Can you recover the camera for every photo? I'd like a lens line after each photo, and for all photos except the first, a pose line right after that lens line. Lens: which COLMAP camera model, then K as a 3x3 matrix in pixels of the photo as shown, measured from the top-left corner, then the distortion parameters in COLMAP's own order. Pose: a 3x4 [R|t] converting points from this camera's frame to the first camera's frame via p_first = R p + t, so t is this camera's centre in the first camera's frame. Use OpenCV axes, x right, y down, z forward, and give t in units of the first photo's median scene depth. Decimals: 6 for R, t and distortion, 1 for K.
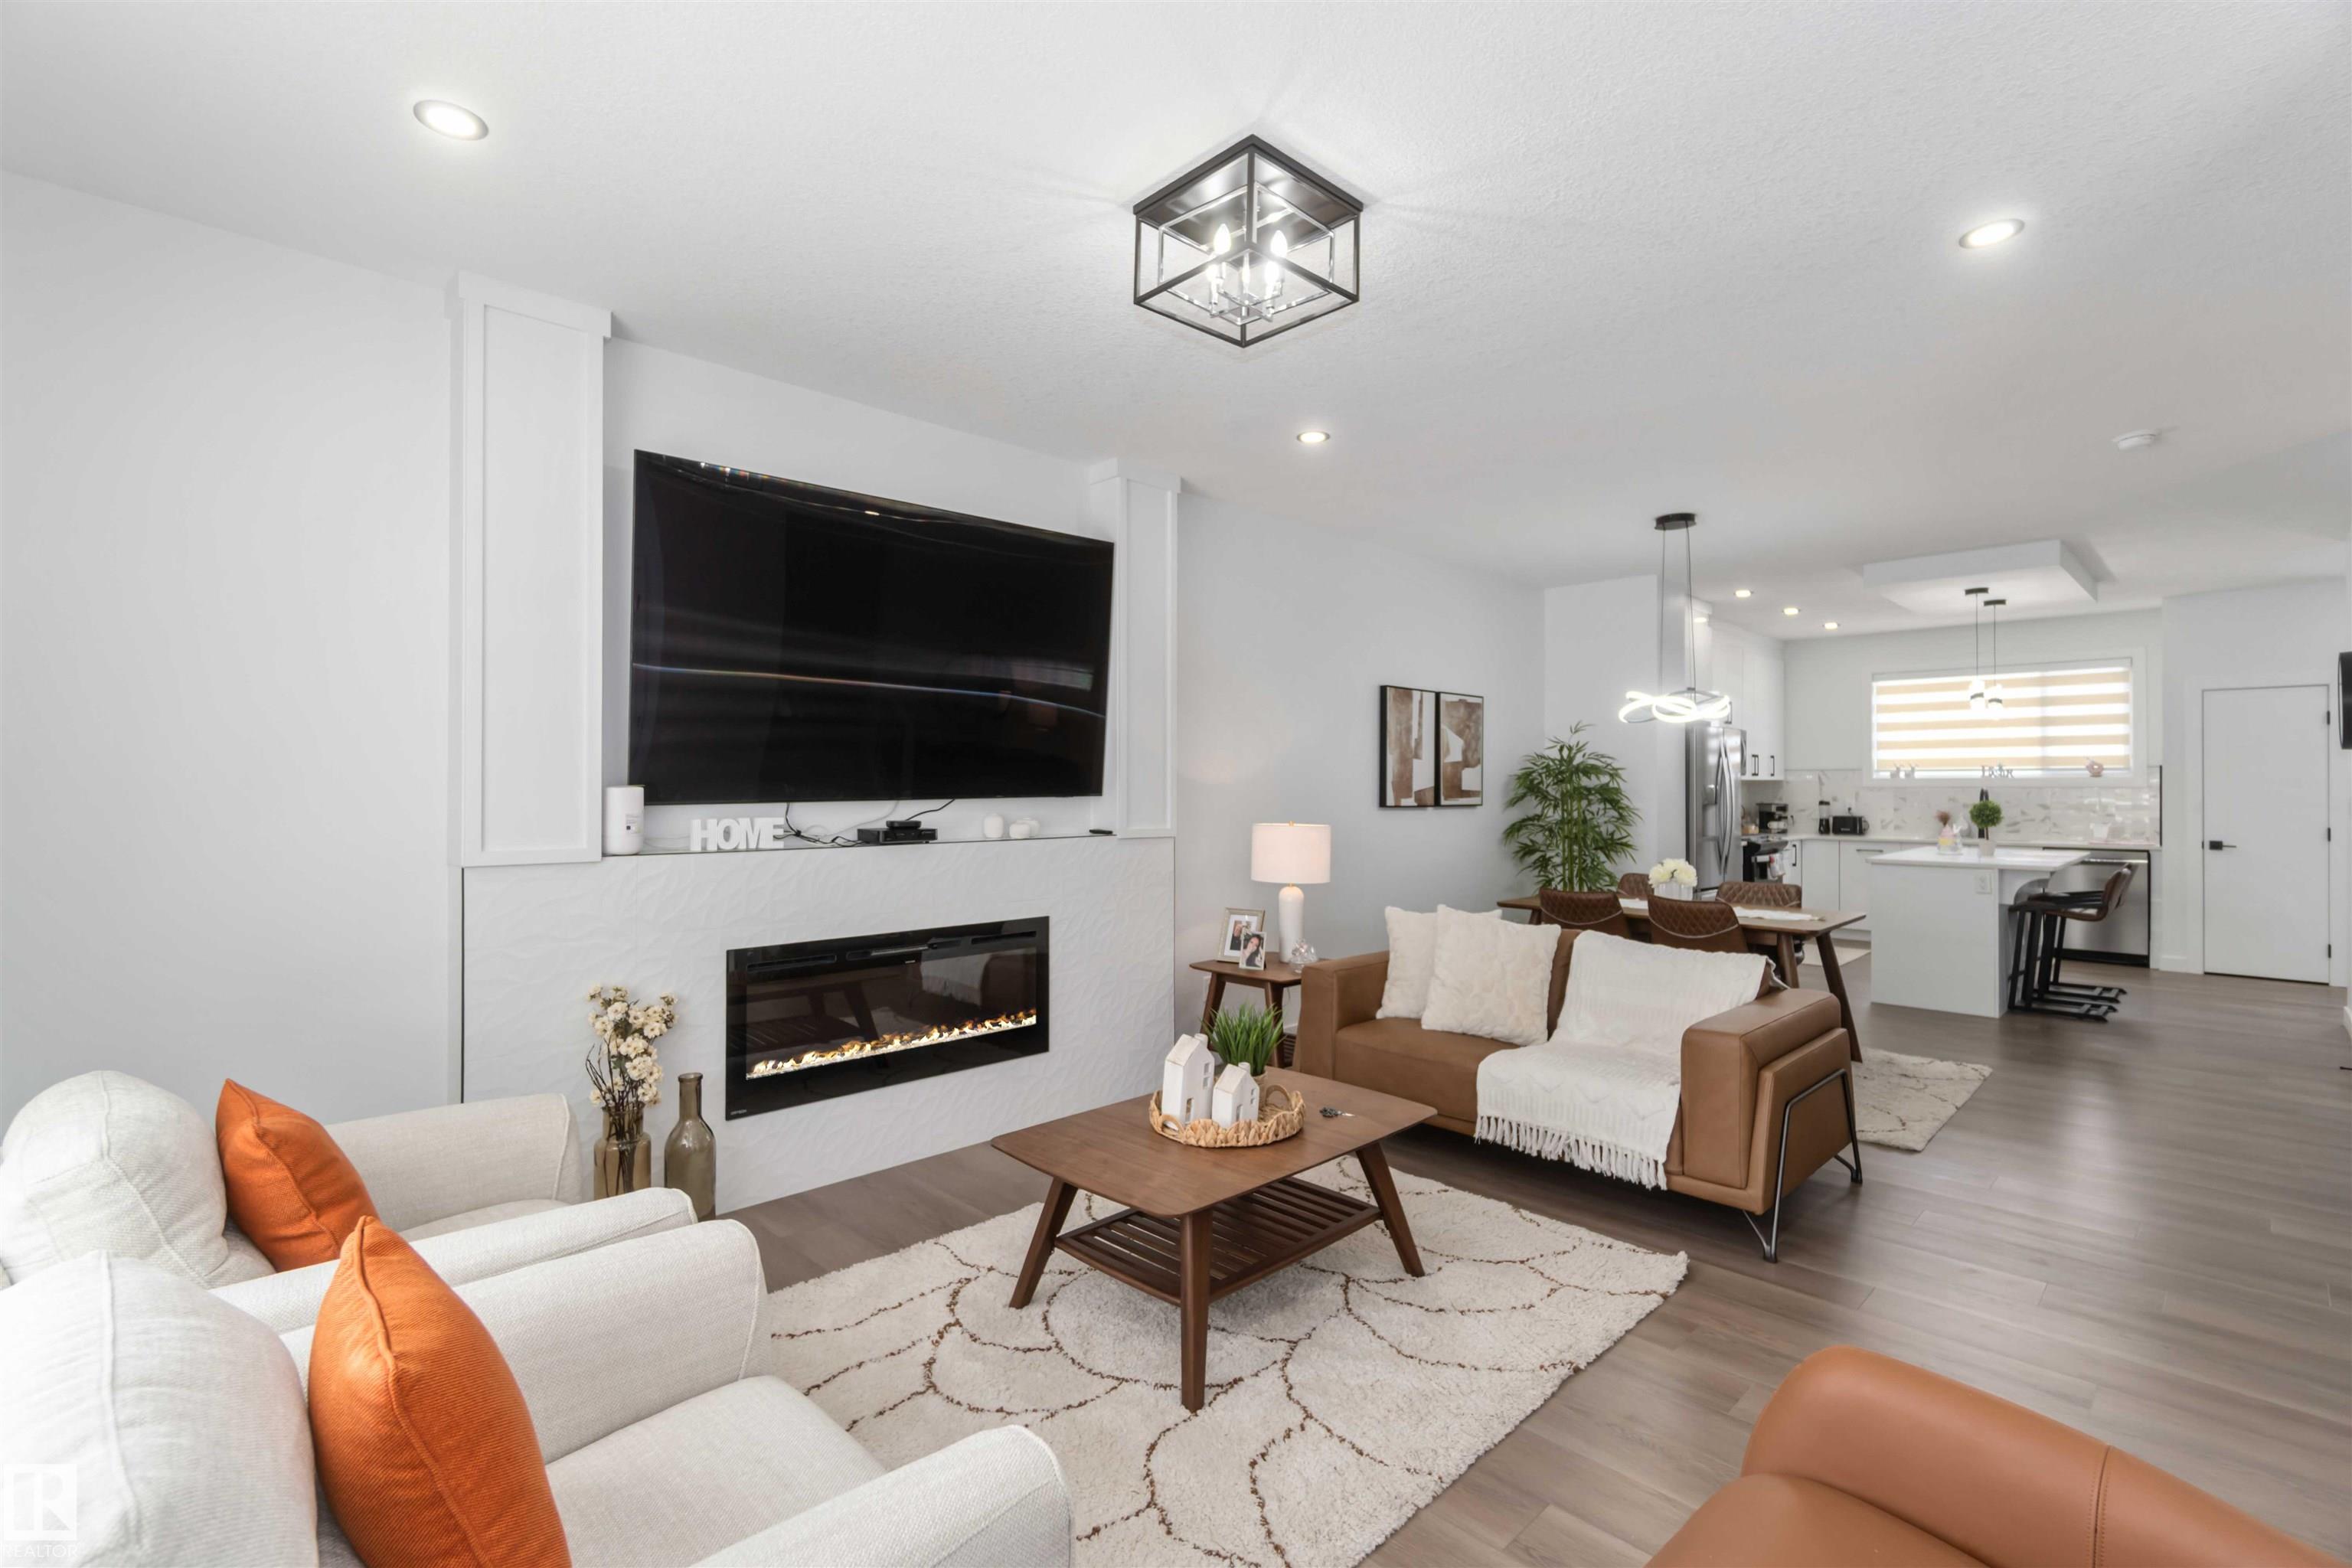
lens RADIAL K [[1066.1, 0, 1157.7], [0, 1066.1, 782.2], [0, 0, 1]] dist [-0.008575, 0.003604]
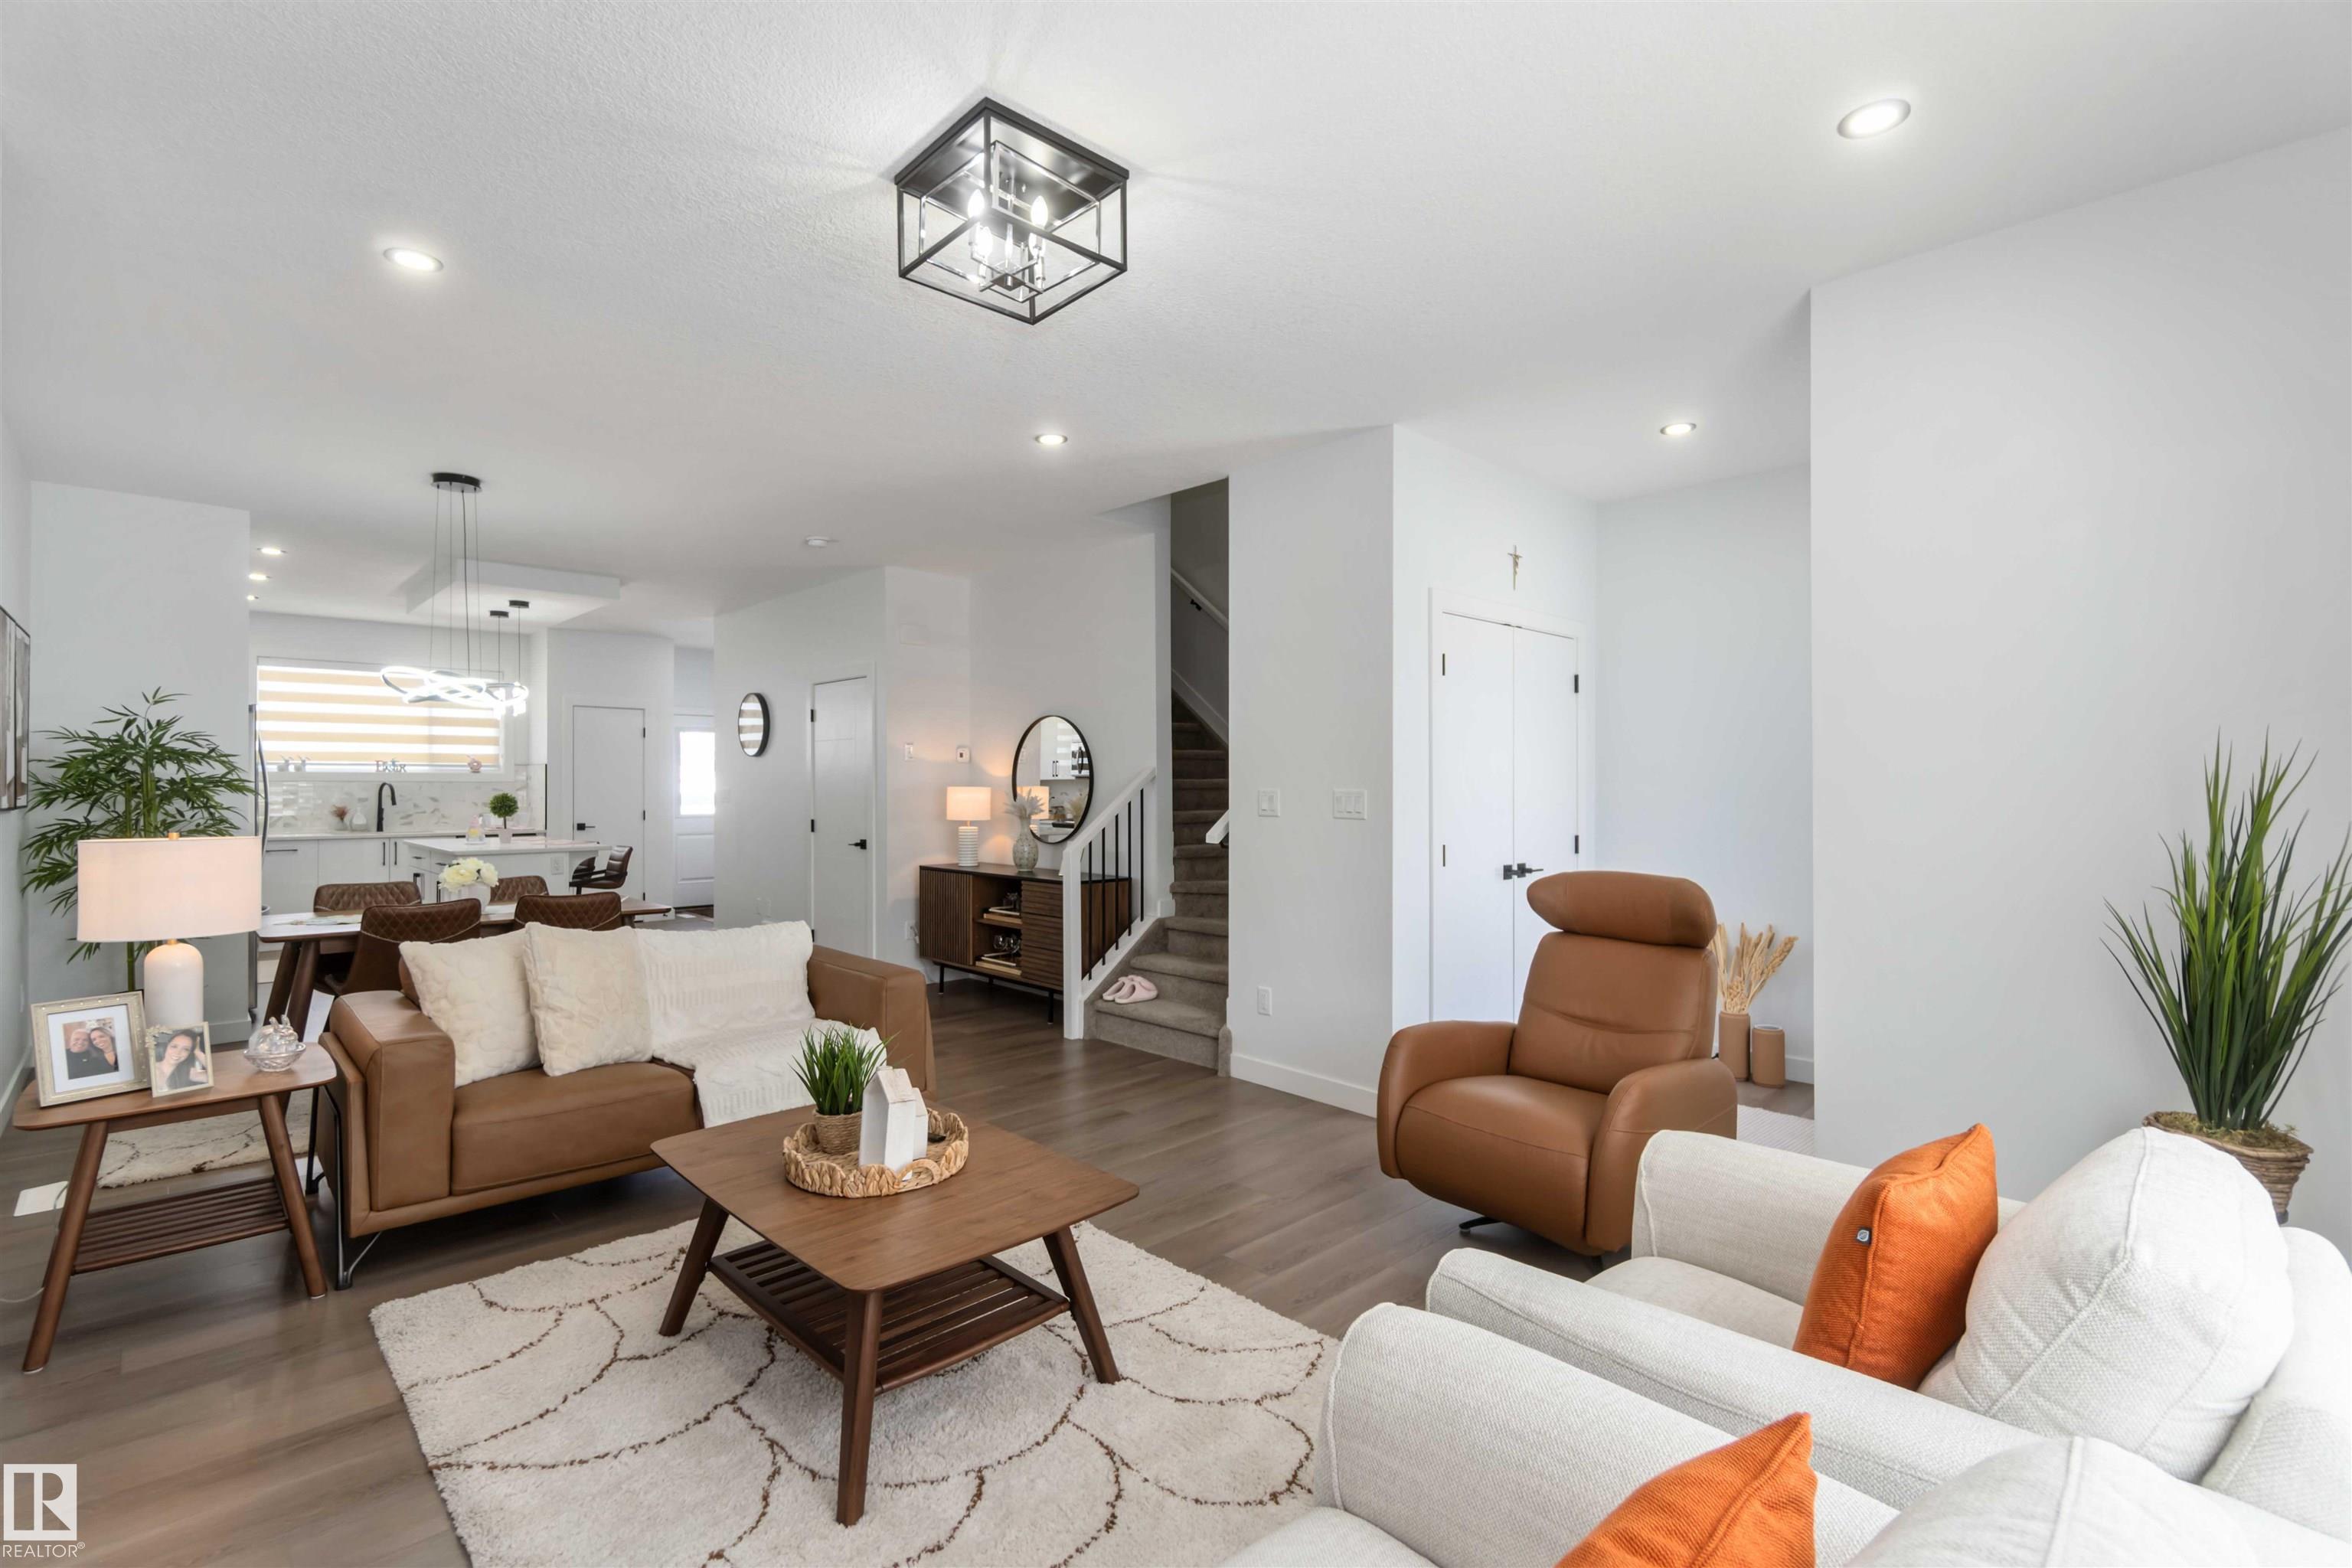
lens RADIAL K [[1066.1, 0, 1176.8], [0, 1066.1, 795.0], [0, 0, 1]] dist [-0.008575, 0.003604]
pose [[-0.009737, -0.008681, 0.999915, -0.381448], [-0.004288, 0.999953, 0.008639, 0.007887], [-0.999943, -0.004203, -0.009774, 0.359709]]
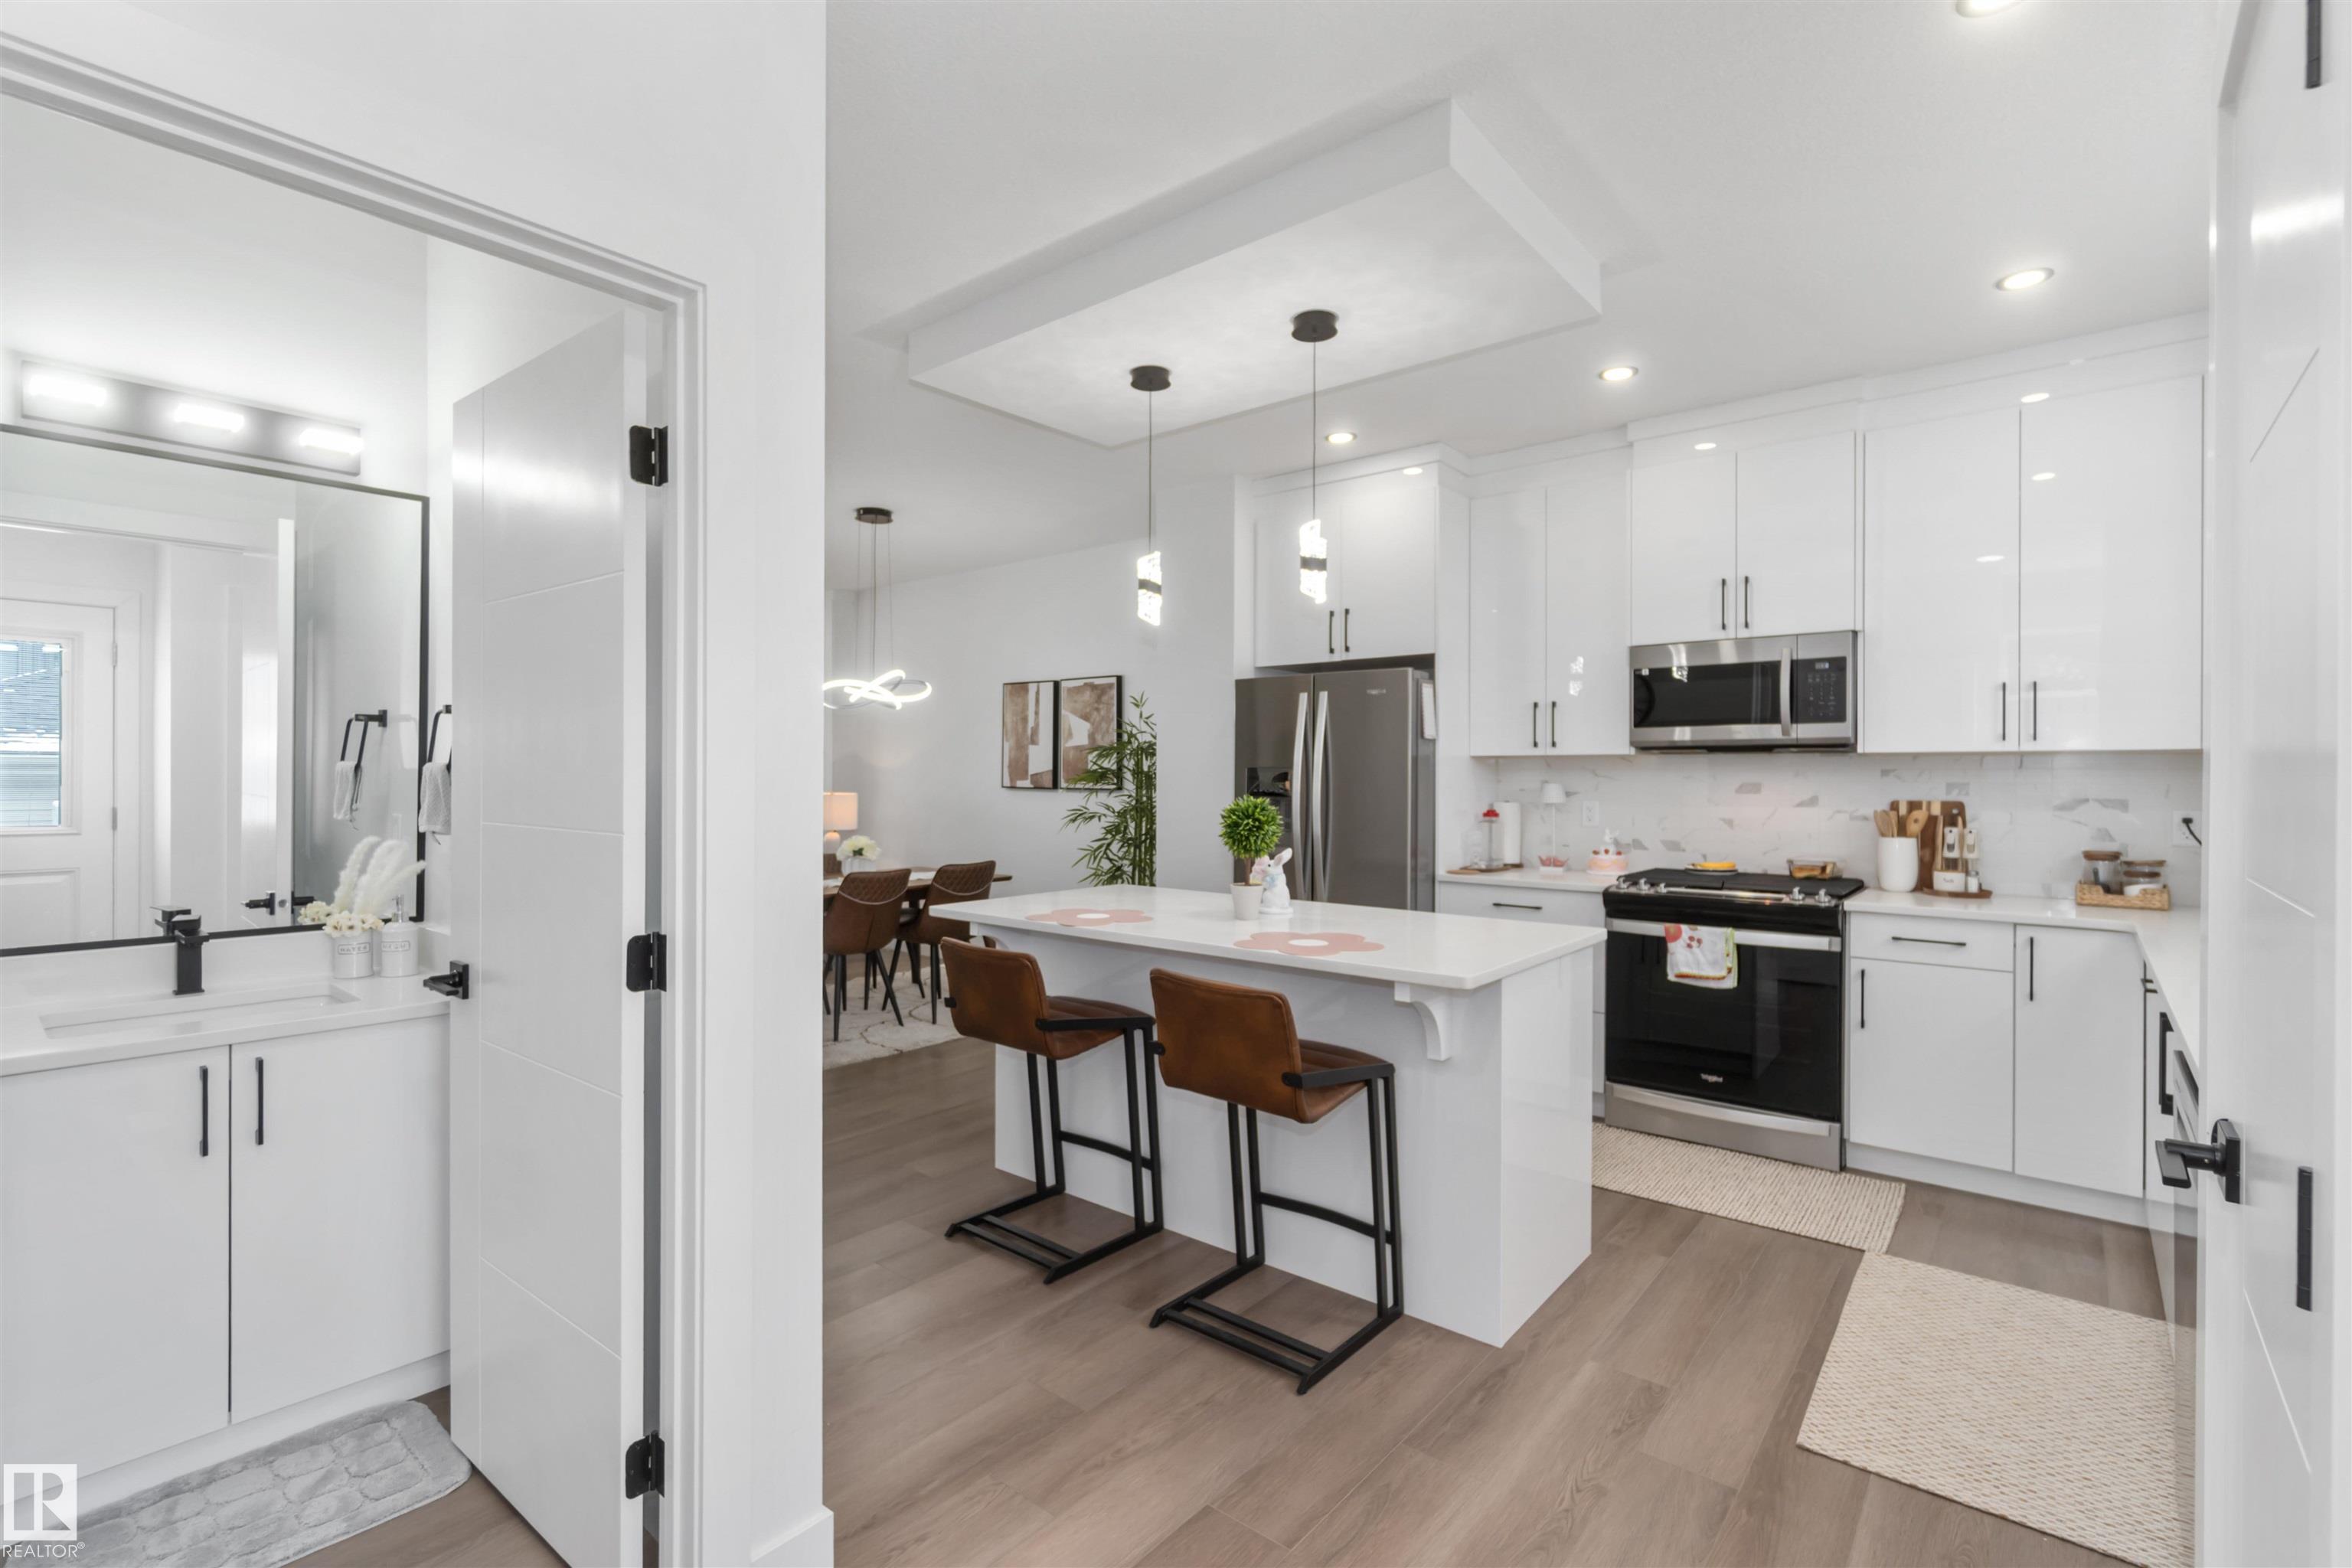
lens RADIAL K [[1066.1, 0, 1176.6], [0, 1066.1, 775.2], [0, 0, 1]] dist [-0.008575, 0.003604]
pose [[0.135539, 0.003518, -0.990766, 1.415403], [0.000252, 0.999994, 0.003585, 0.005635], [0.990772, -0.000735, 0.135537, 1.041581]]
